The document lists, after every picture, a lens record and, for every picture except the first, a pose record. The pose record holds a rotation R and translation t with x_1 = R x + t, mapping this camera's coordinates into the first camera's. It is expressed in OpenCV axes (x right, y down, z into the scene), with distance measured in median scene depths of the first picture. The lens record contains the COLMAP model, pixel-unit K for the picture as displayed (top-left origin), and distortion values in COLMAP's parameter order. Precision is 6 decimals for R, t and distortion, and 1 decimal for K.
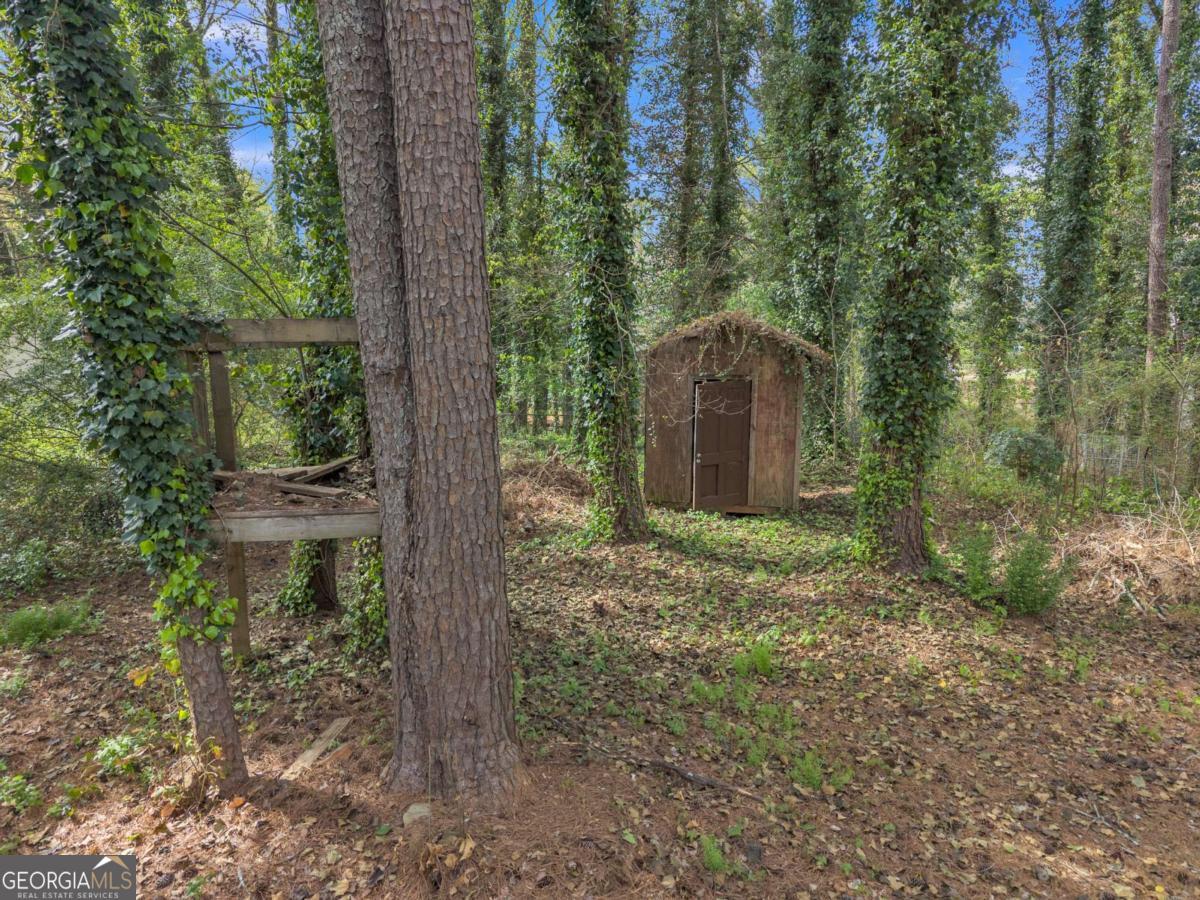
lens RADIAL K [[819.6, 0, 600.0], [0, 819.6, 450.0], [0, 0, 1]] dist [0.039940, -0.000559]
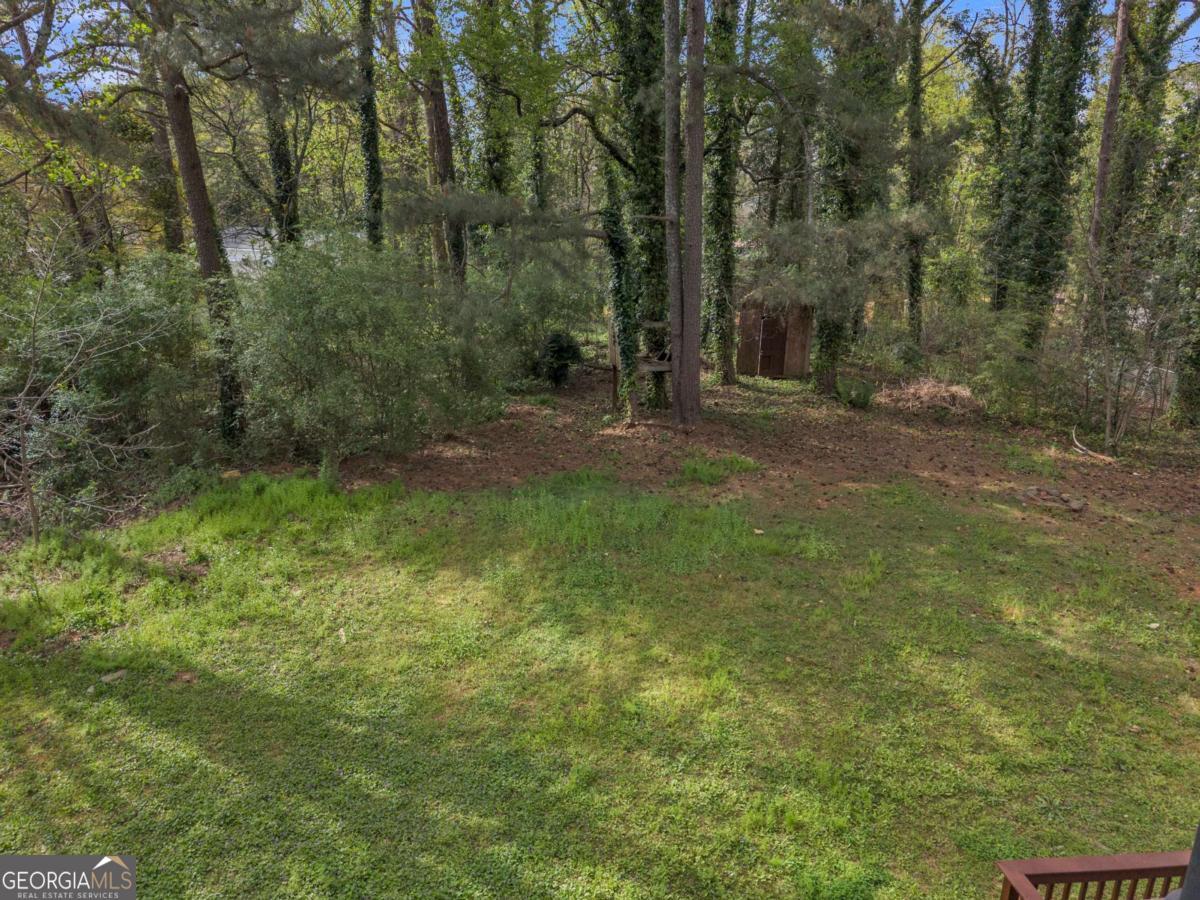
lens RADIAL K [[819.6, 0, 600.0], [0, 819.6, 450.0], [0, 0, 1]] dist [0.039940, -0.000559]
pose [[0.991702, 0.037178, -0.123066, -0.040301], [-0.020043, 0.990278, 0.137647, -0.034022], [0.126987, -0.134039, 0.982806, -1.662907]]
